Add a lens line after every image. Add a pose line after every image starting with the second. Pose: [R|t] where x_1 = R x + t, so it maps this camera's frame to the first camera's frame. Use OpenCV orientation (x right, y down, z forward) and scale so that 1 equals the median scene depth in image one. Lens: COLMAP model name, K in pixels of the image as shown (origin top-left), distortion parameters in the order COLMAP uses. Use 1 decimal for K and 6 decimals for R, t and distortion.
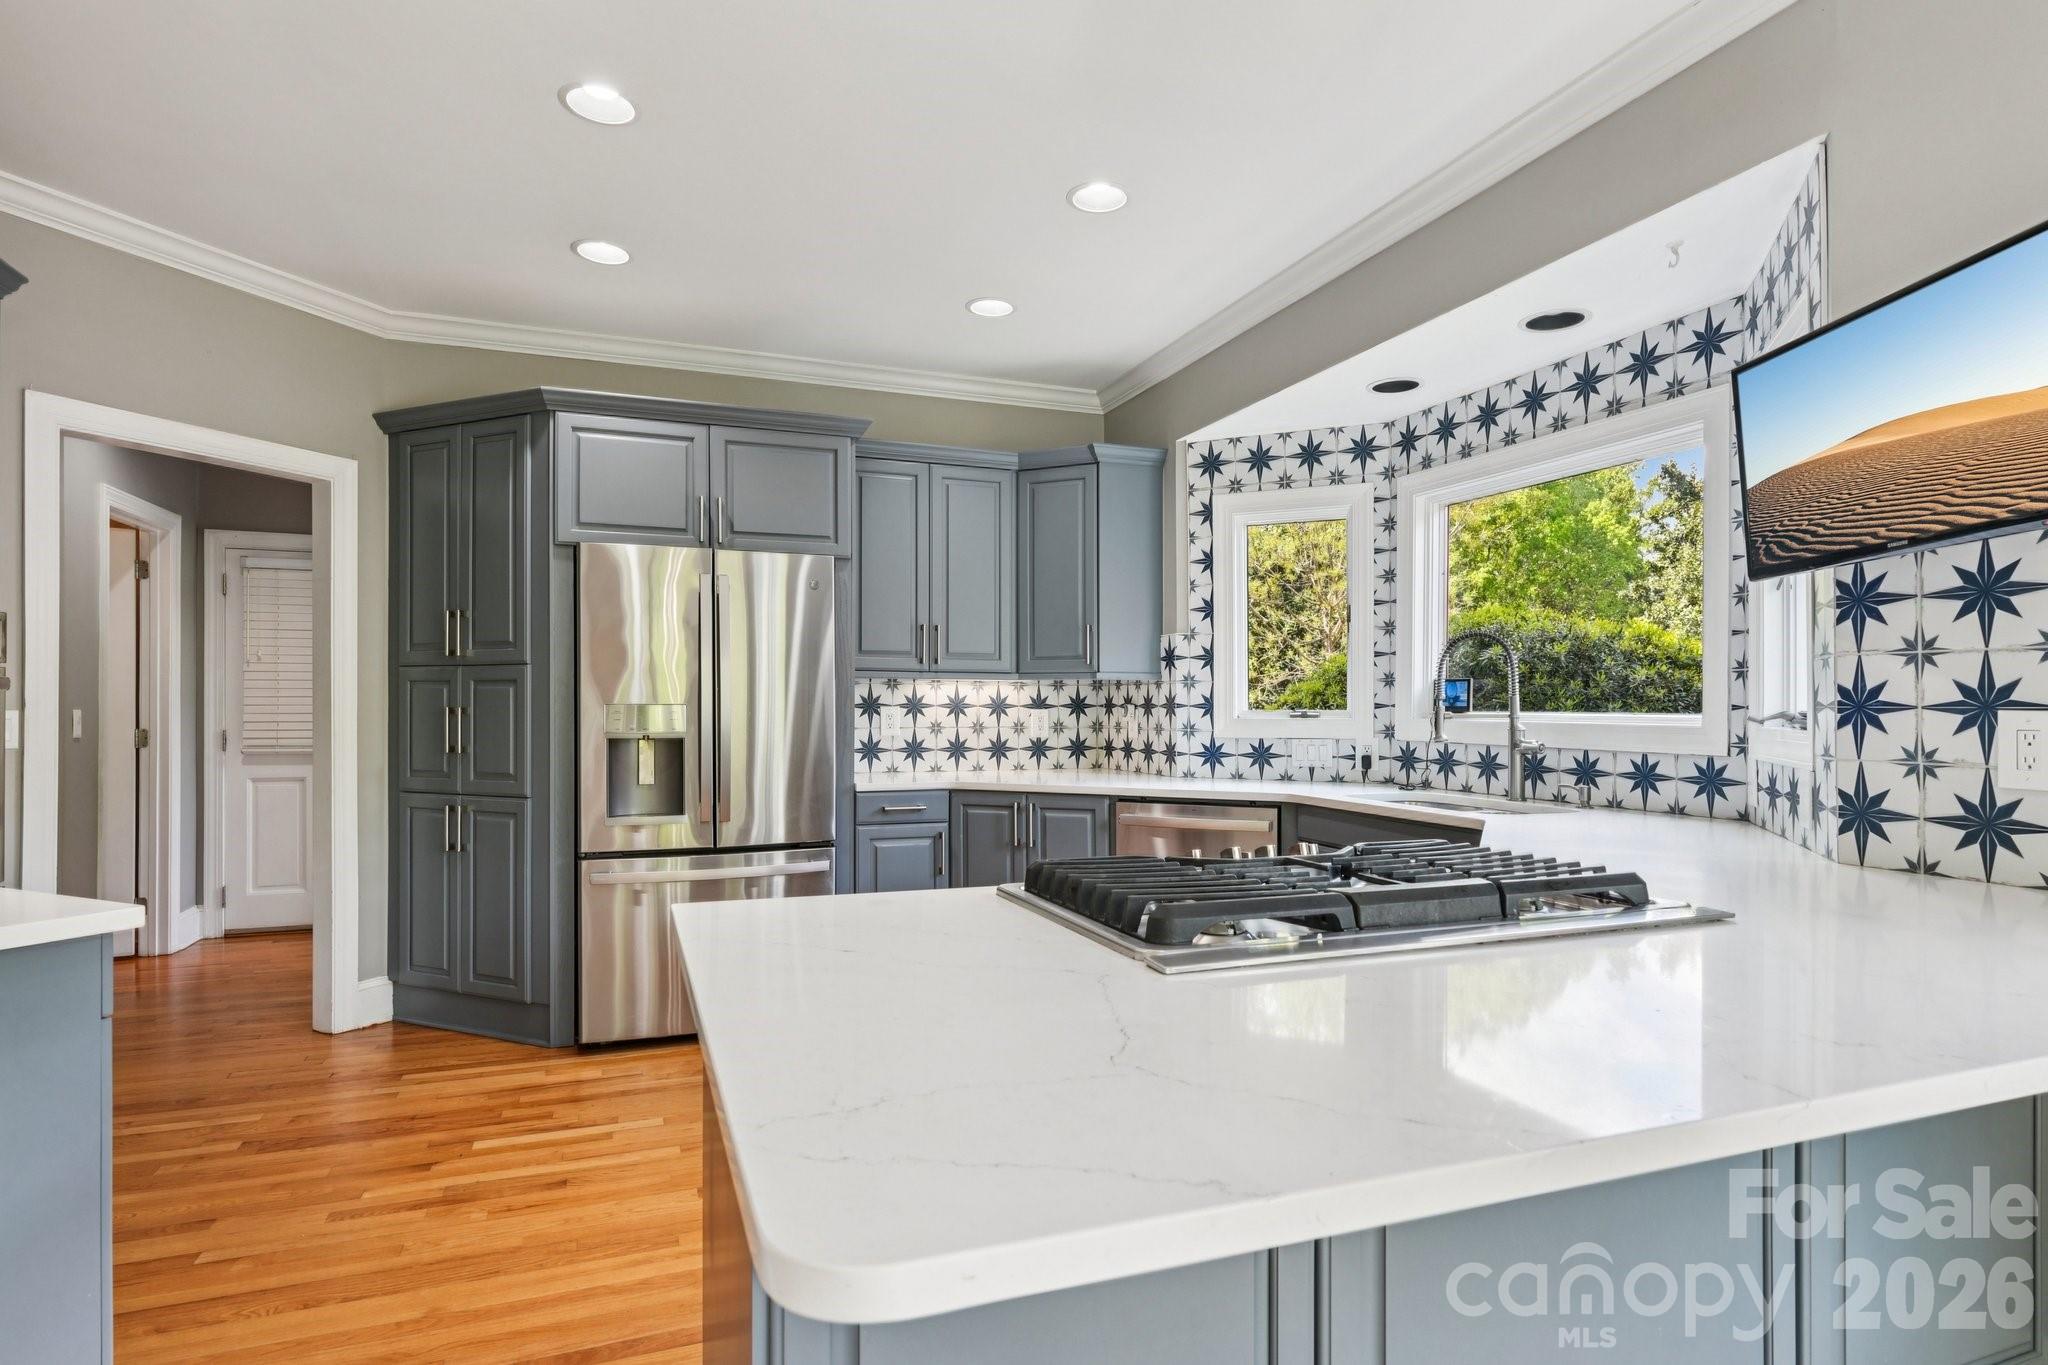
lens RADIAL K [[1076.2, 0, 1041.0], [0, 1076.2, 694.2], [0, 0, 1]] dist [0.005694, -0.001427]
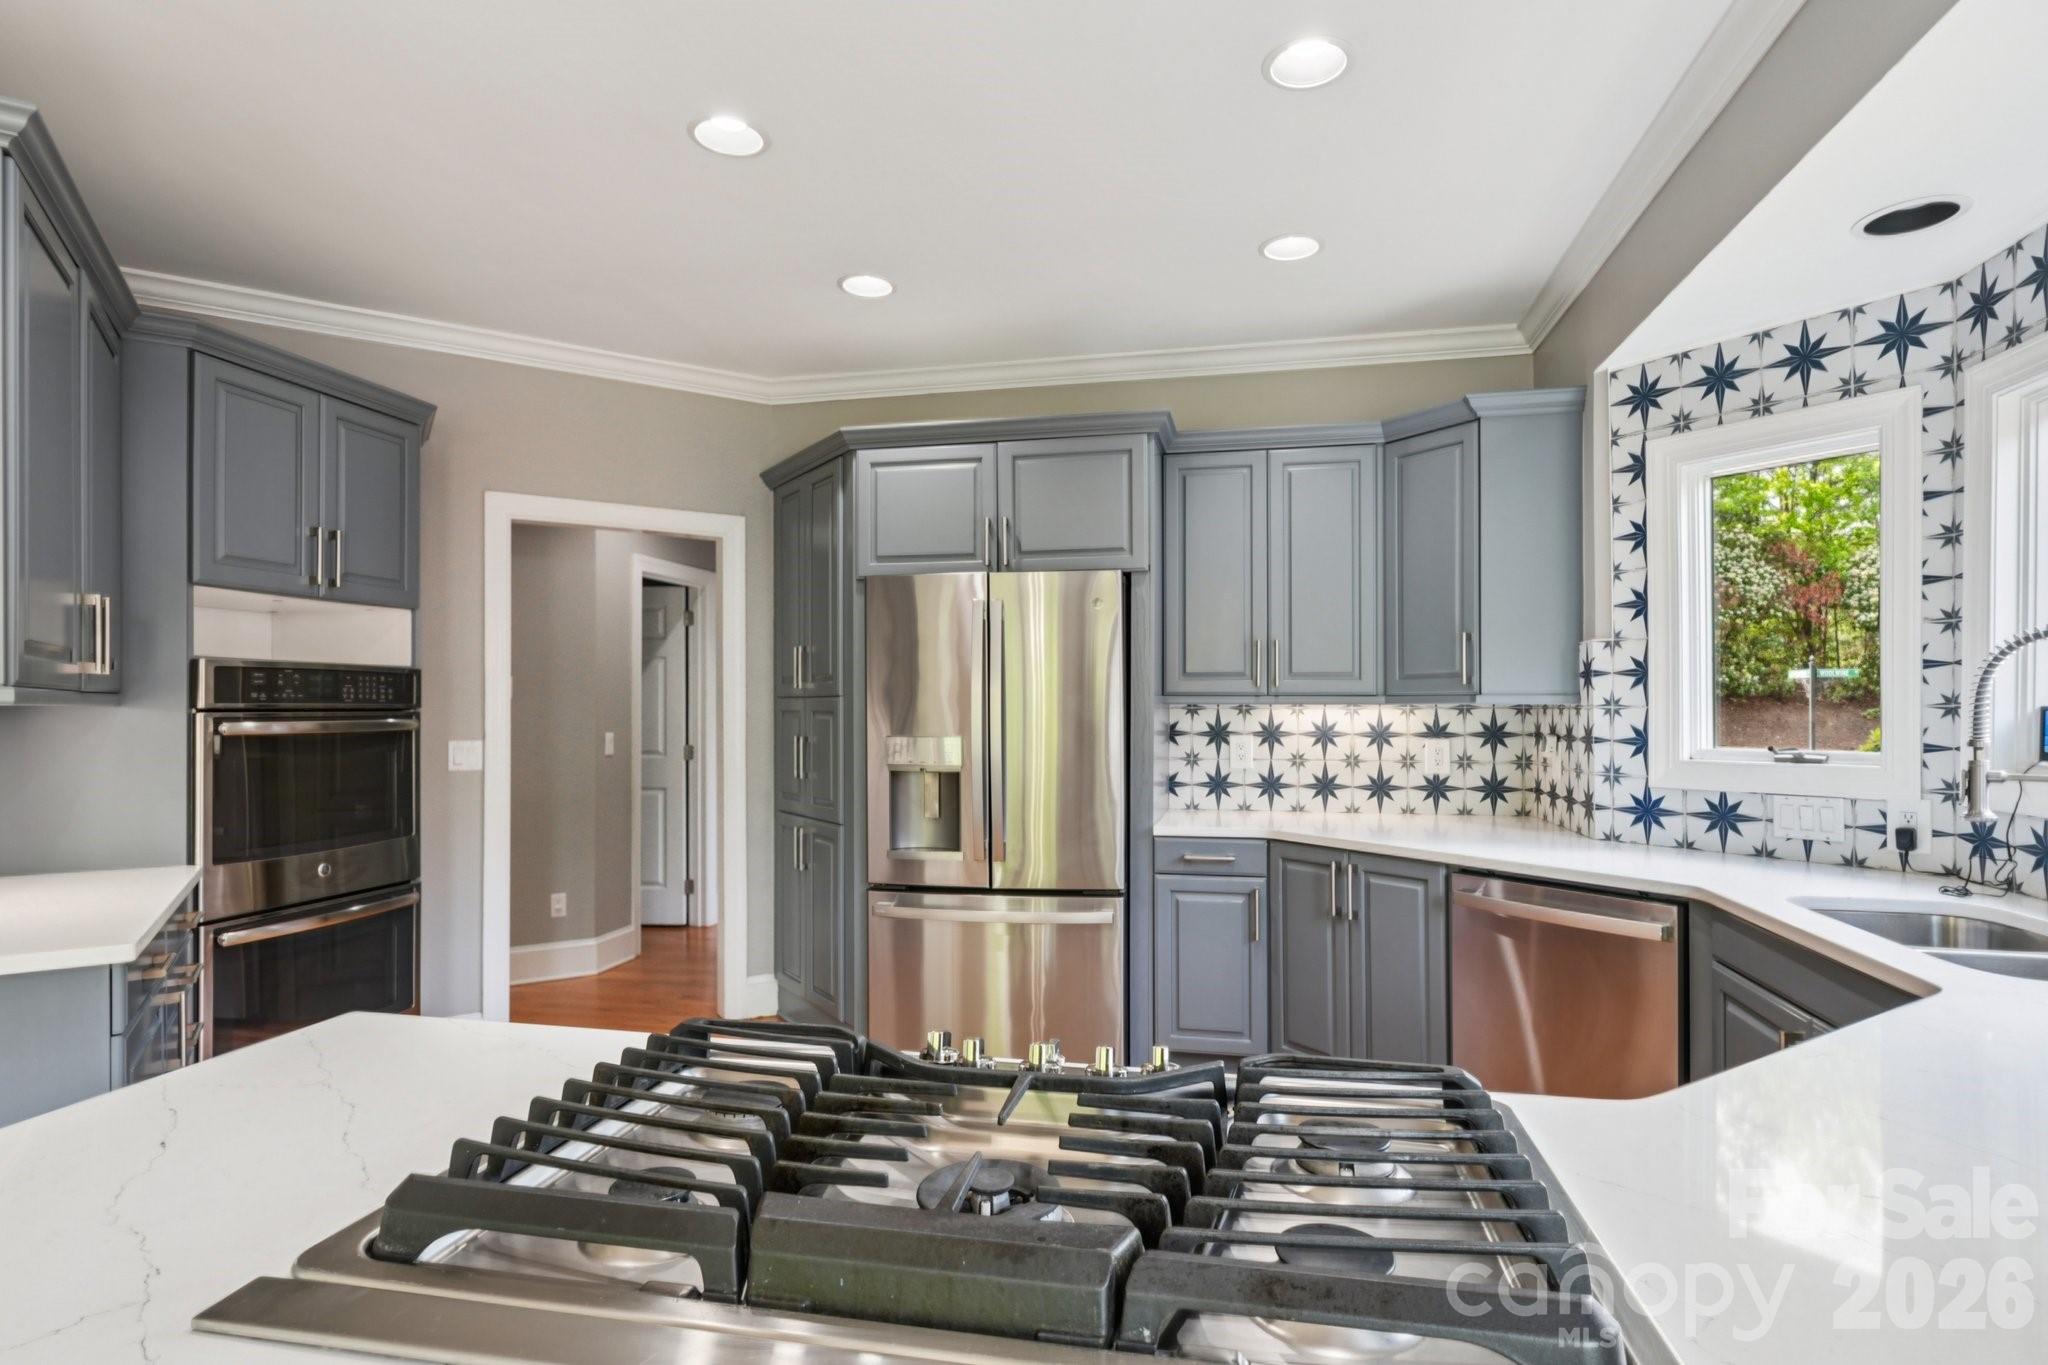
lens RADIAL K [[1076.2, 0, 1024.0], [0, 1076.2, 703.4], [0, 0, 1]] dist [0.005694, -0.001427]
pose [[0.835627, -0.004689, -0.549277, 0.221065], [0.007258, 0.999971, 0.002504, -0.020163], [0.549249, -0.006079, 0.835637, 0.204889]]
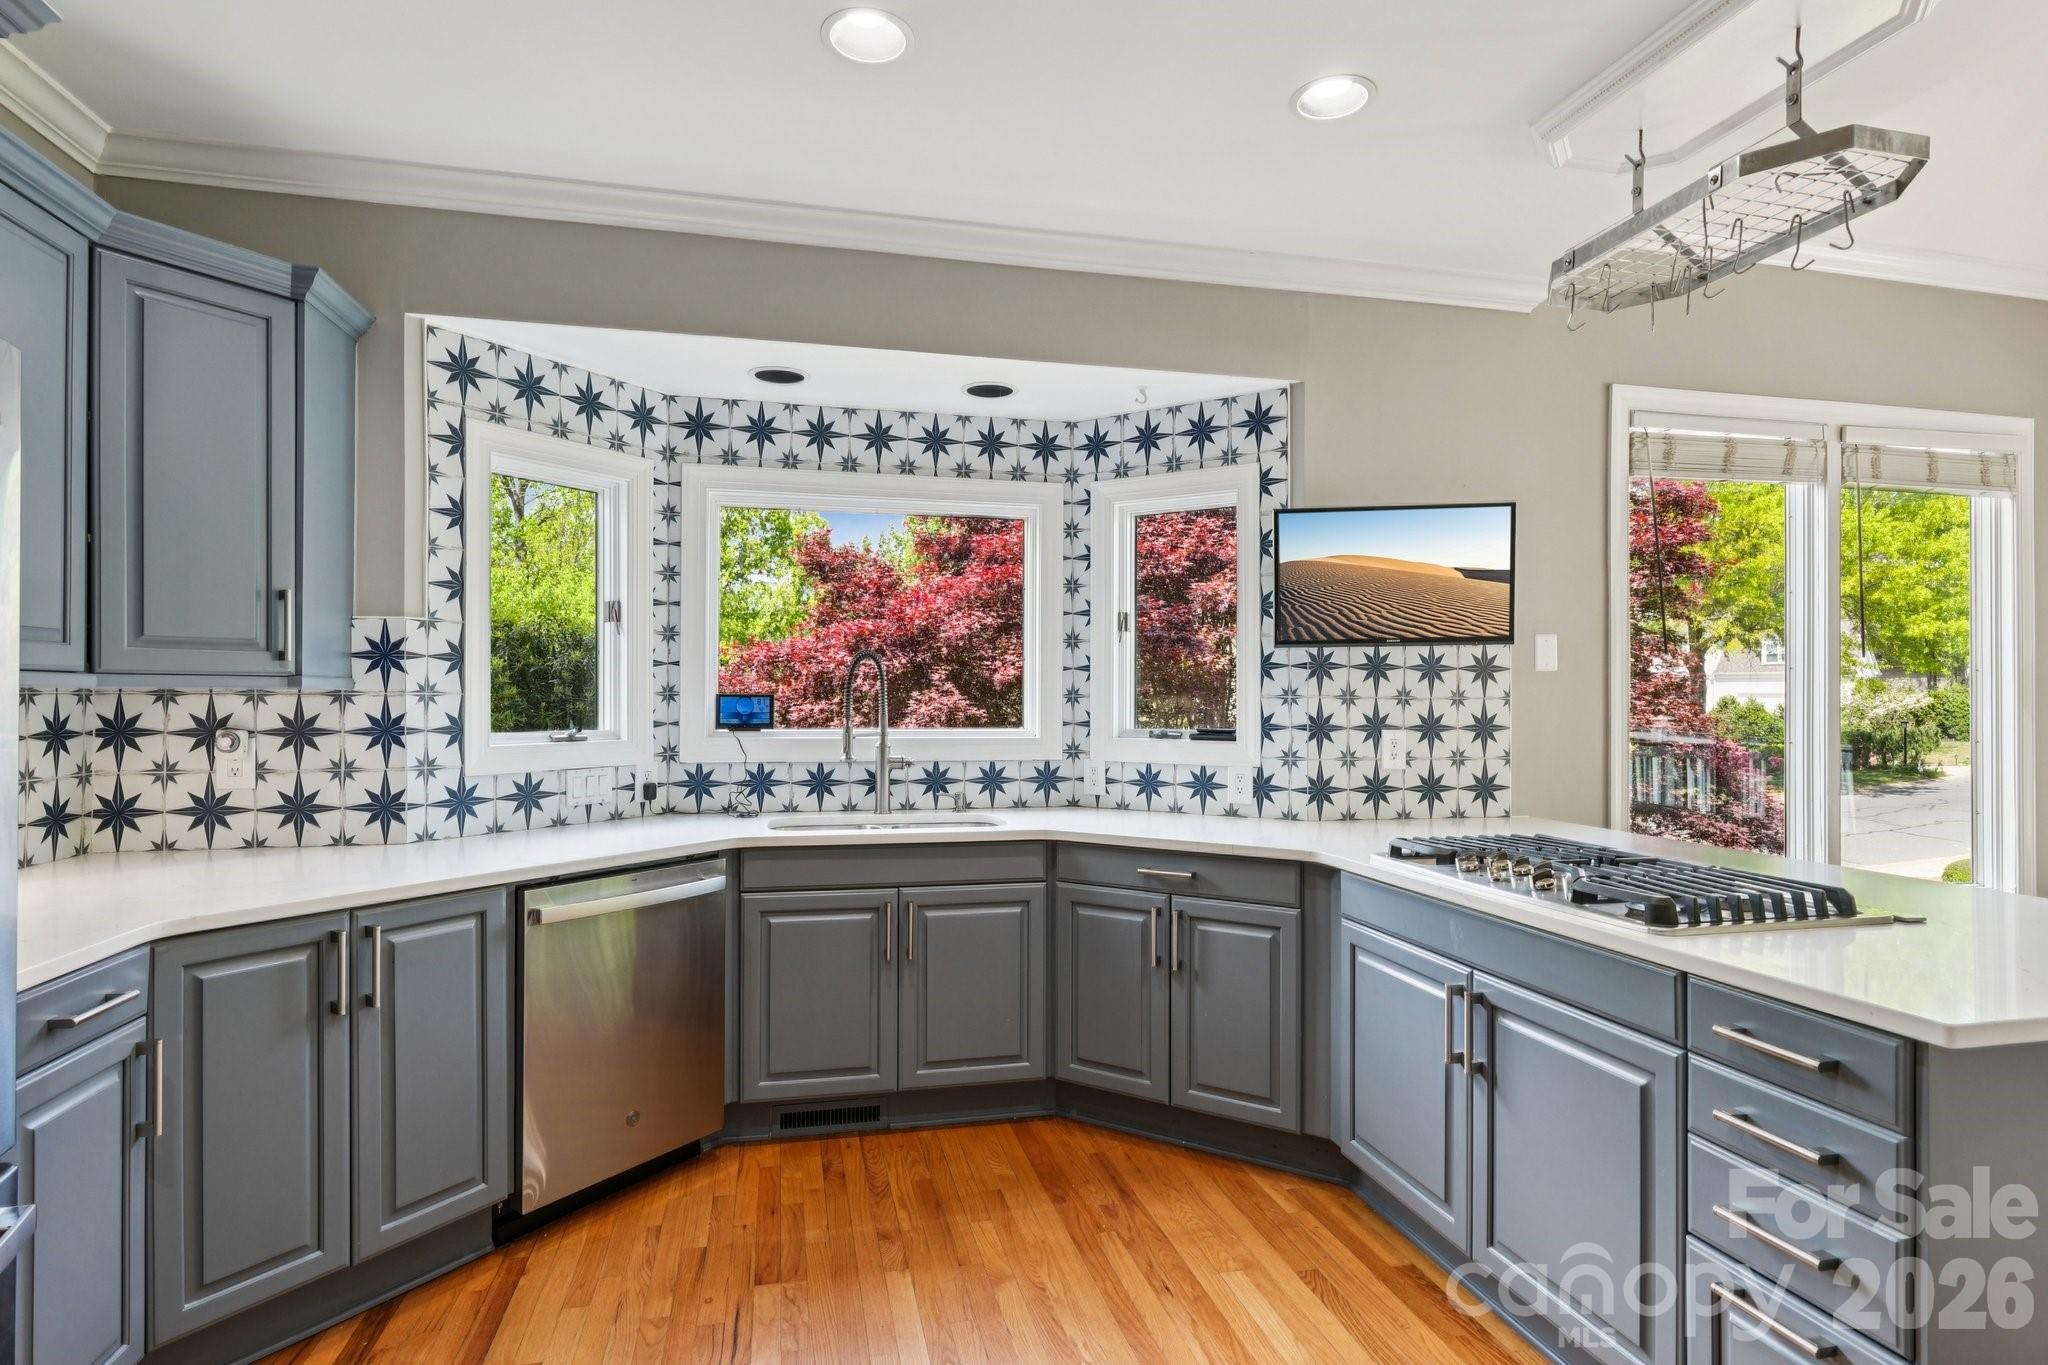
lens RADIAL K [[1076.2, 0, 1005.0], [0, 1076.2, 680.6], [0, 0, 1]] dist [0.005694, -0.001427]
pose [[0.149372, 0.009384, 0.988737, -0.490570], [-0.014805, 0.999864, -0.007253, -0.021390], [-0.988670, -0.013555, 0.149490, 0.604653]]
